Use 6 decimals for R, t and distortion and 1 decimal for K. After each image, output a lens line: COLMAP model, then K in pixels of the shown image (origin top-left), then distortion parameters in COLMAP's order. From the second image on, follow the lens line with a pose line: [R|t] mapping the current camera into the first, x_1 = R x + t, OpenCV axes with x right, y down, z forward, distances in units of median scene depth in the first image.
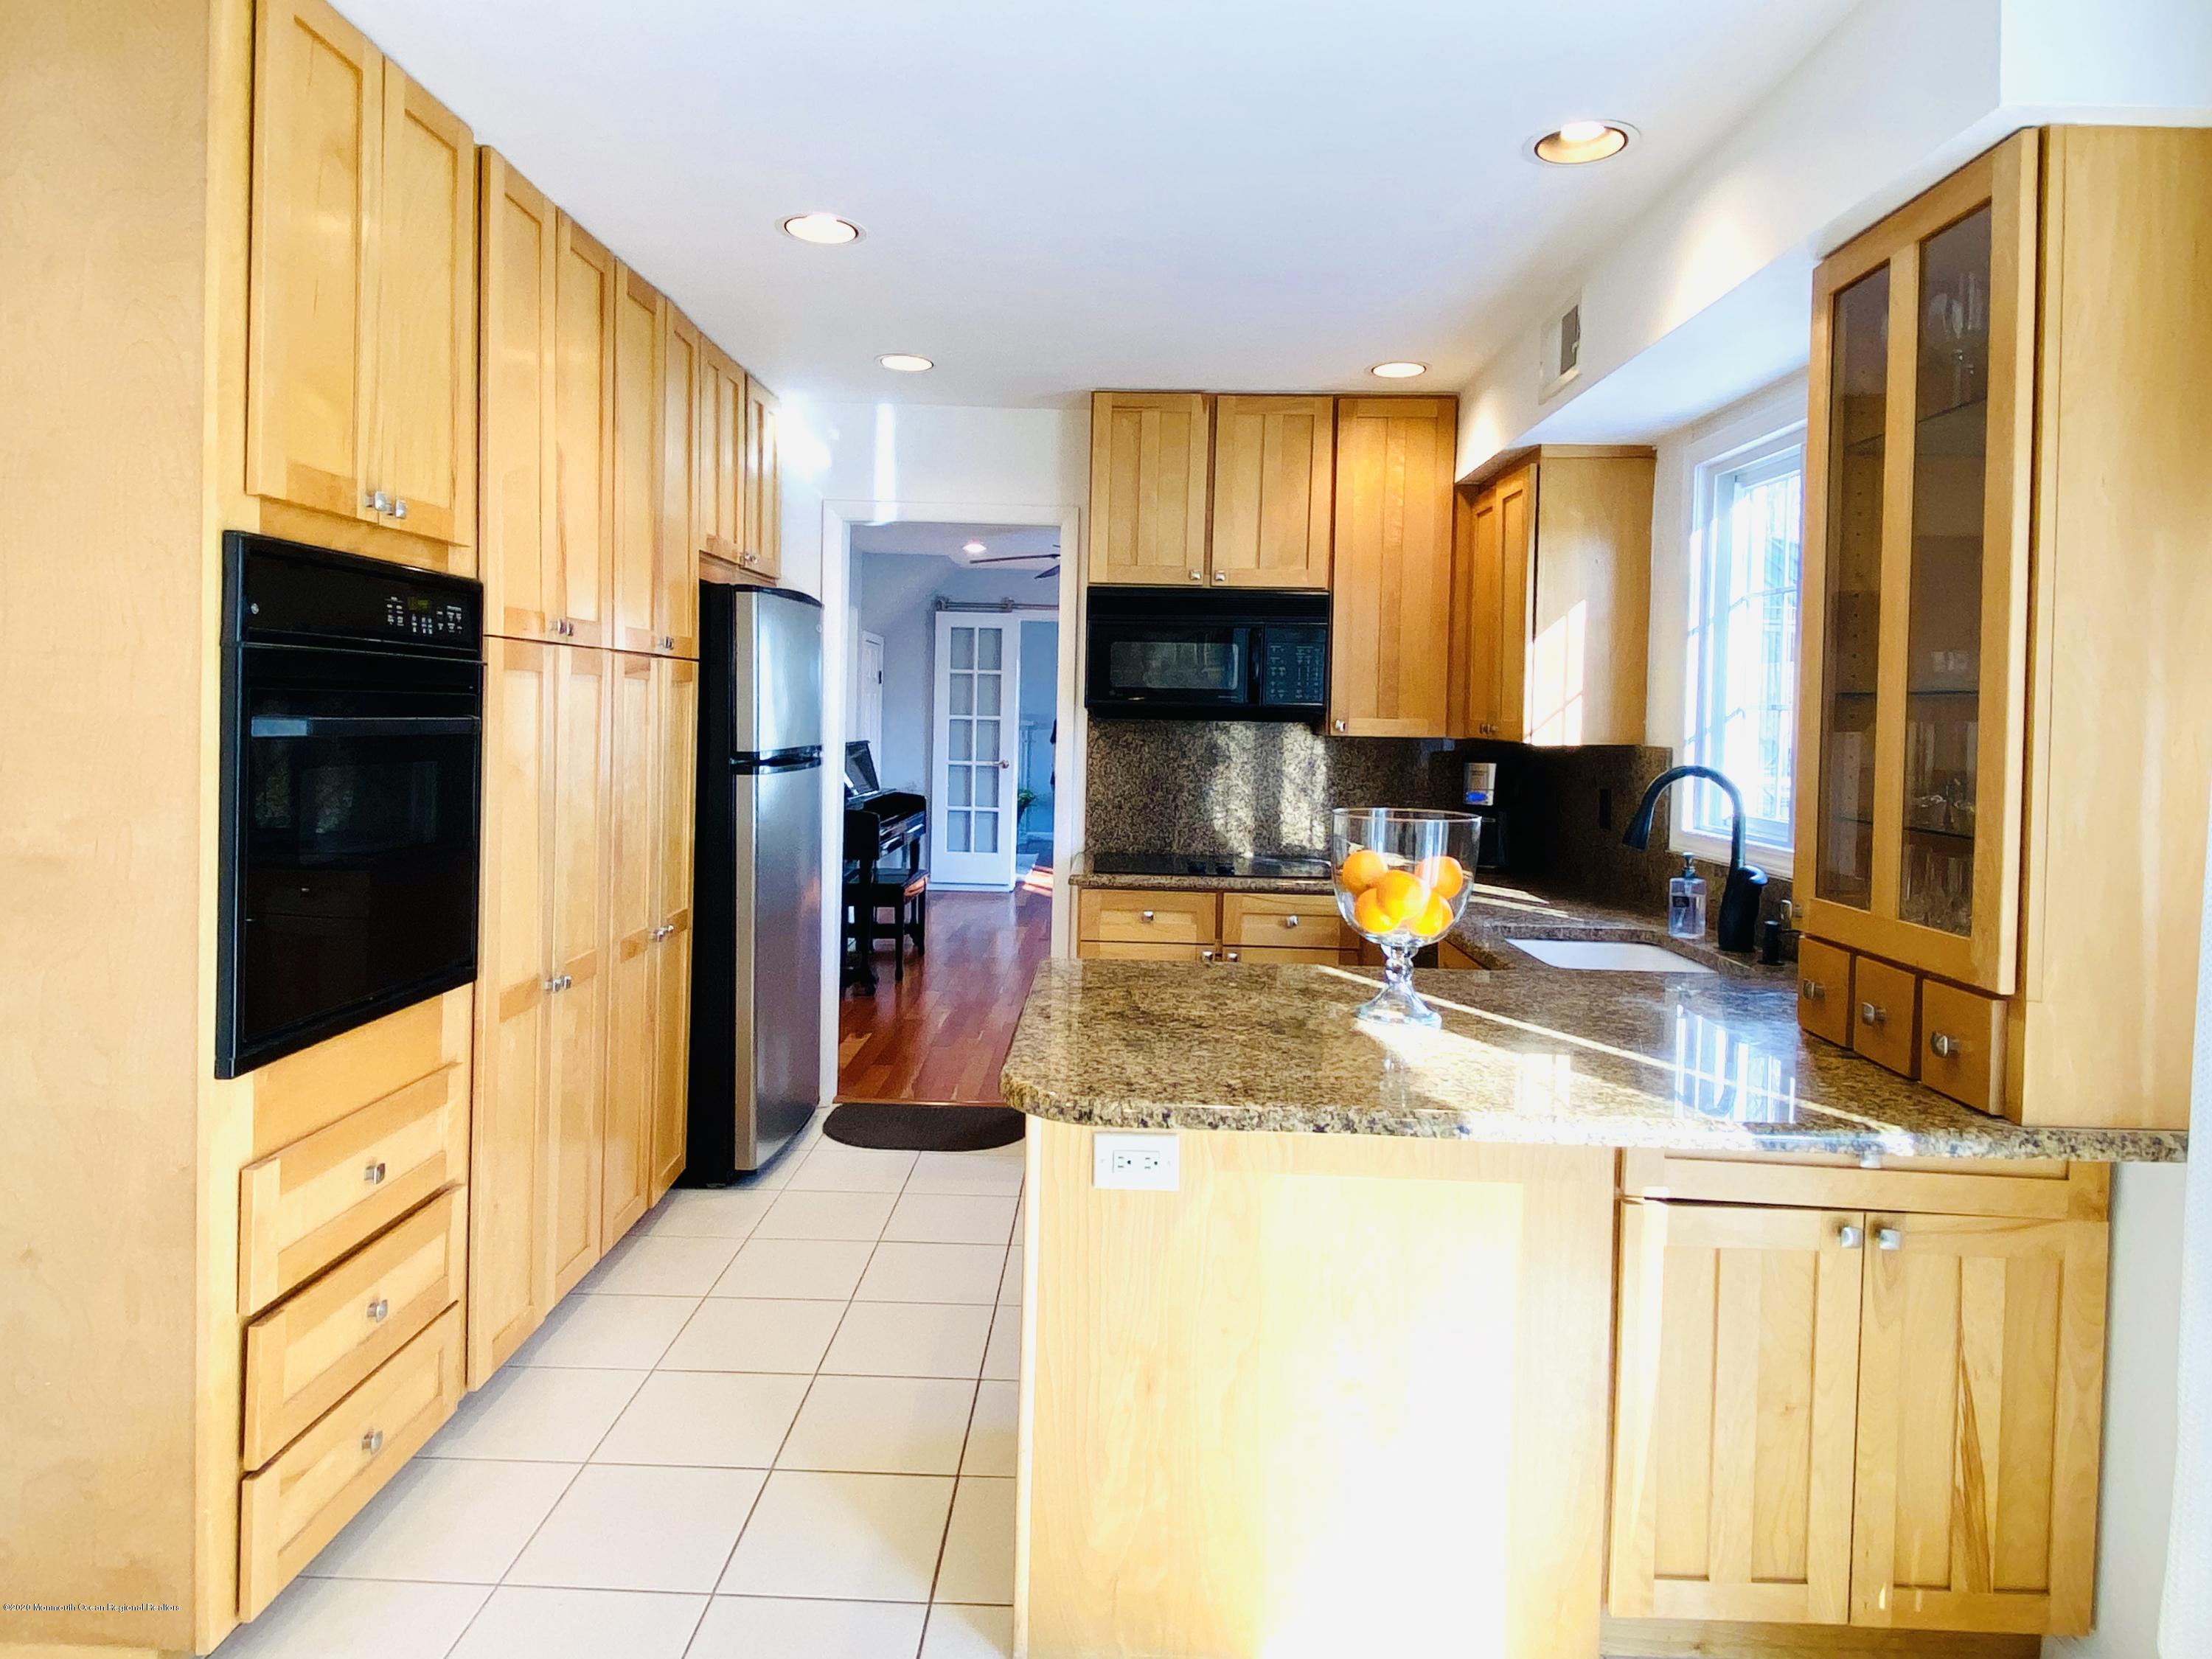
lens RADIAL K [[1229.3, 0, 1106.9], [0, 1229.3, 763.4], [0, 0, 1]] dist [-0.004407, -0.002960]
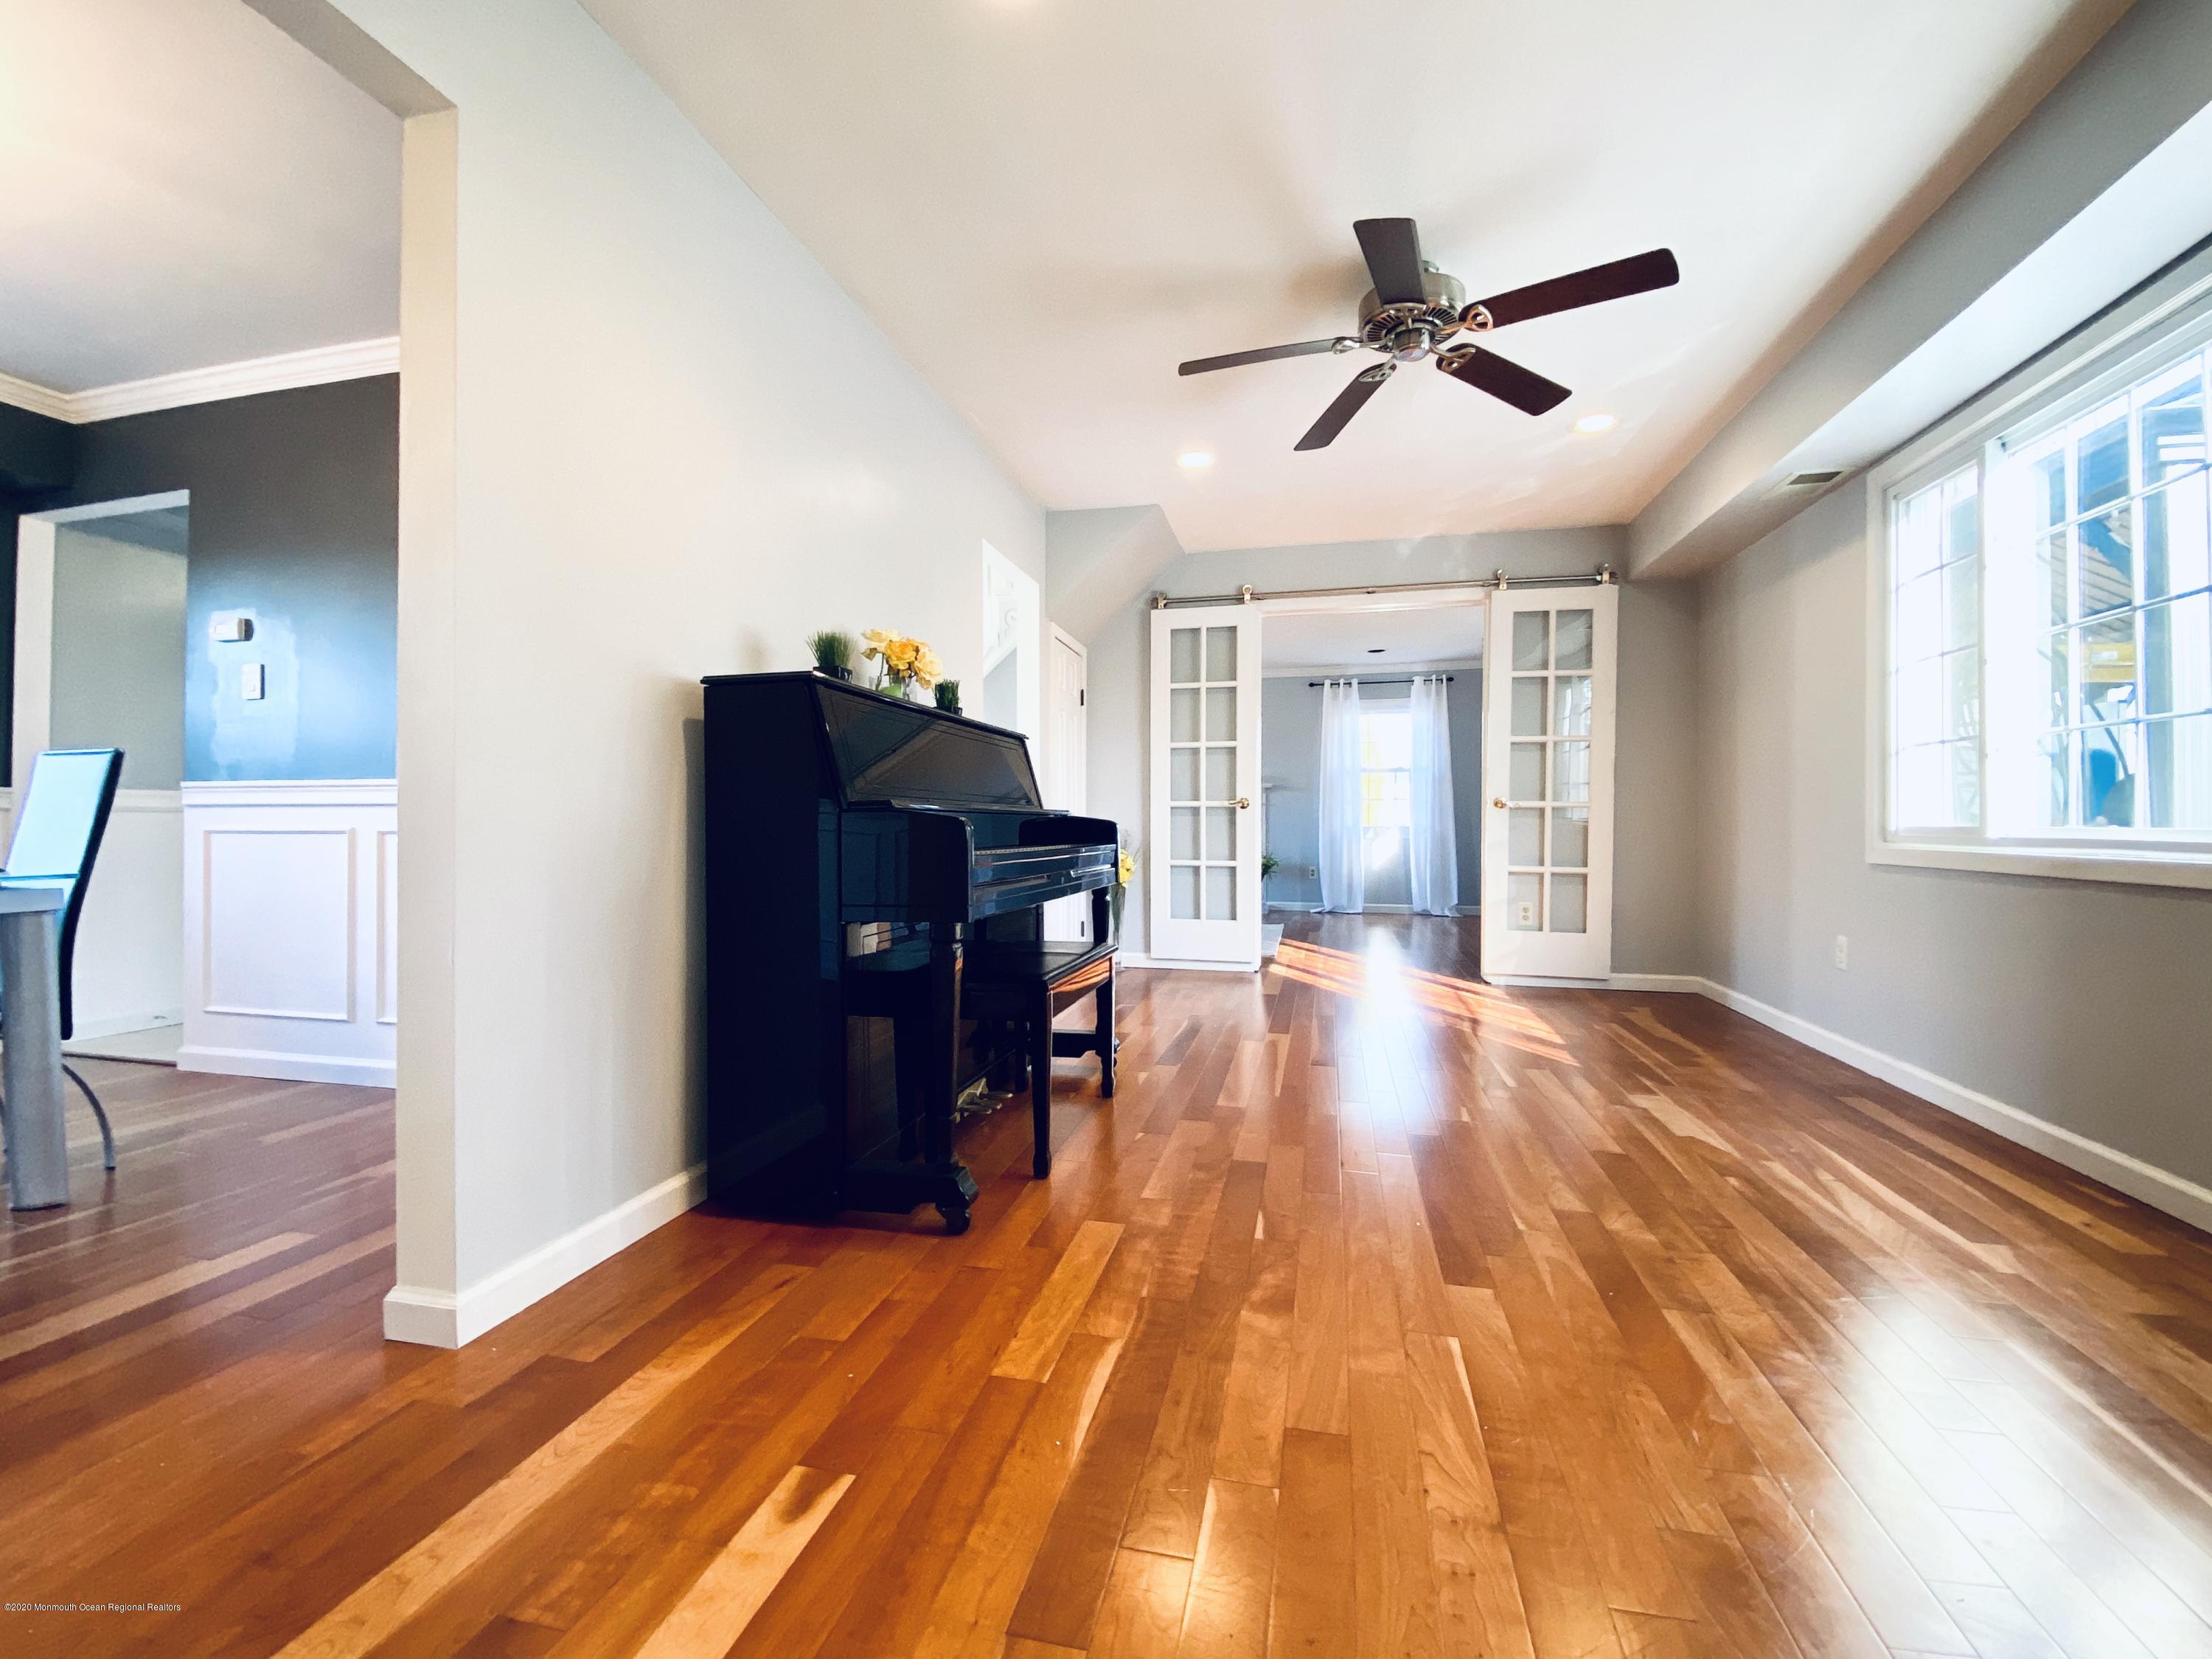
lens RADIAL K [[957.2, 0, 1093.6], [0, 957.2, 826.0], [0, 0, 1]] dist [0.017836, -0.020437]
pose [[0.972771, -0.022432, -0.230680, -0.096803], [0.014571, 0.999255, -0.035726, 0.088225], [0.231310, 0.031392, 0.972374, 1.046369]]
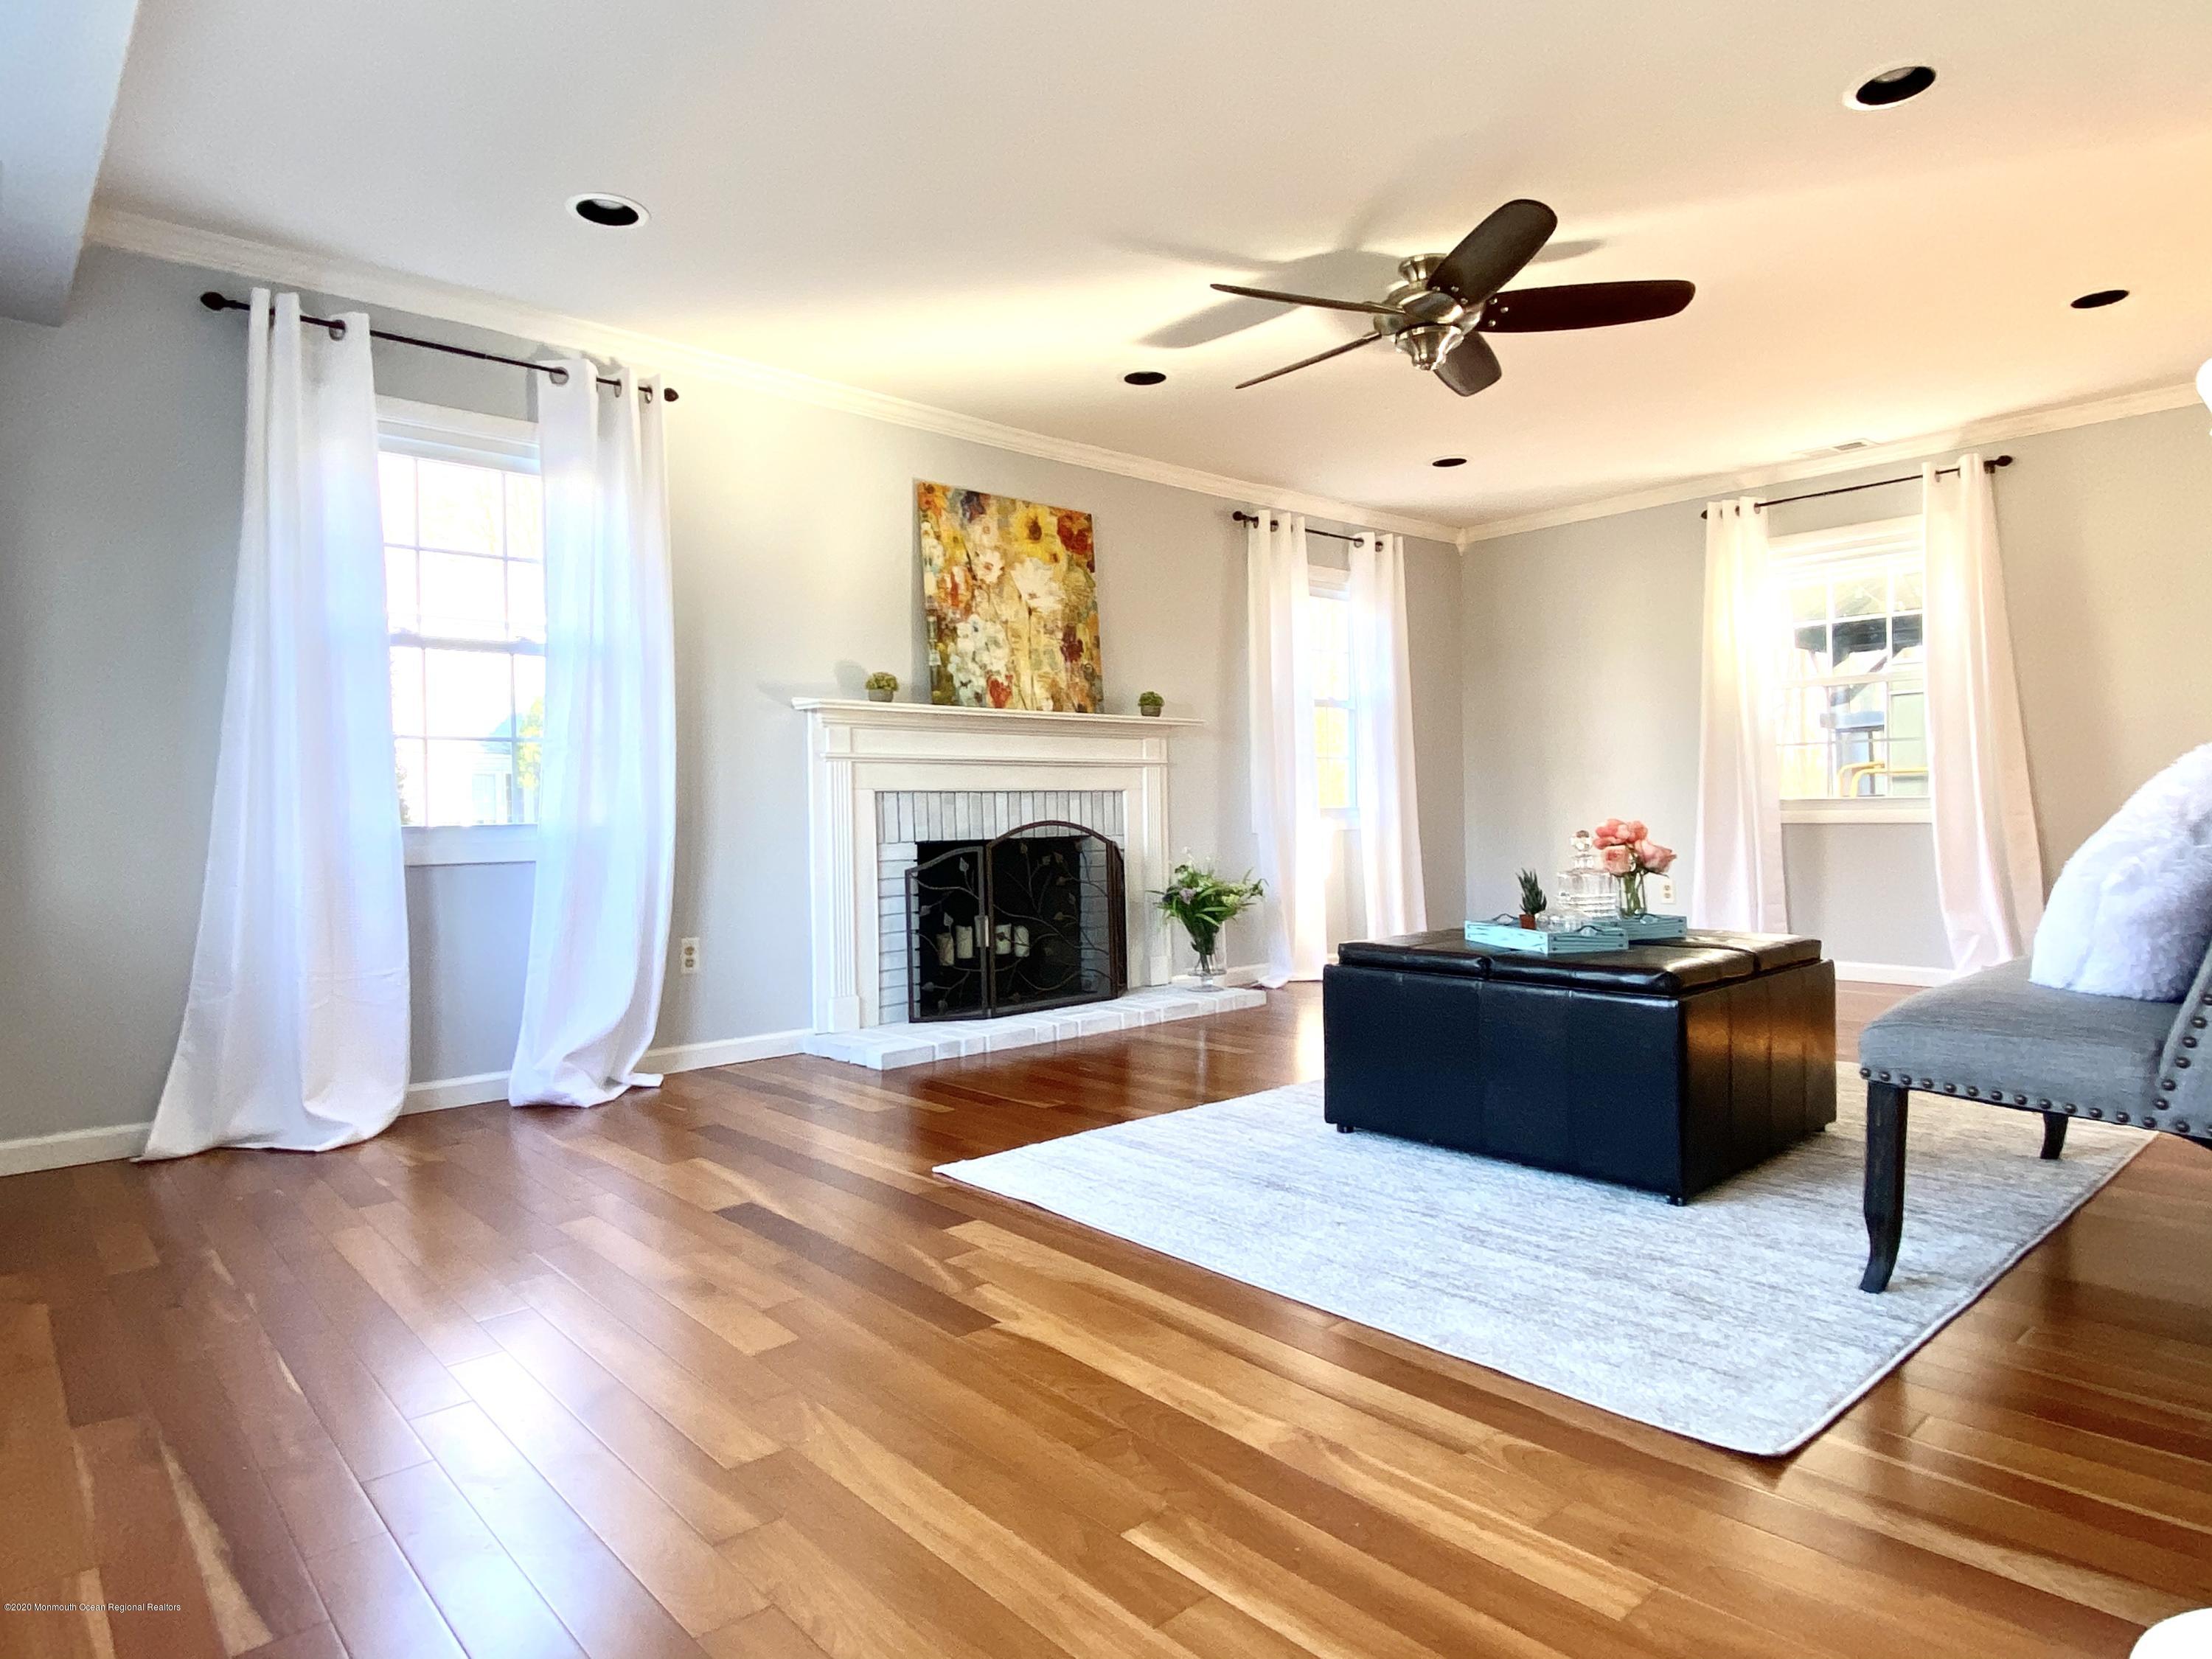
lens RADIAL K [[1295.3, 0, 1100.2], [0, 1295.3, 825.4], [0, 0, 1]] dist [0.062703, -0.060630]
pose [[0.740436, -0.042541, 0.670779, -1.458612], [0.057772, 0.998330, -0.000458, 0.012259], [-0.669640, 0.039091, 0.741657, 2.626872]]
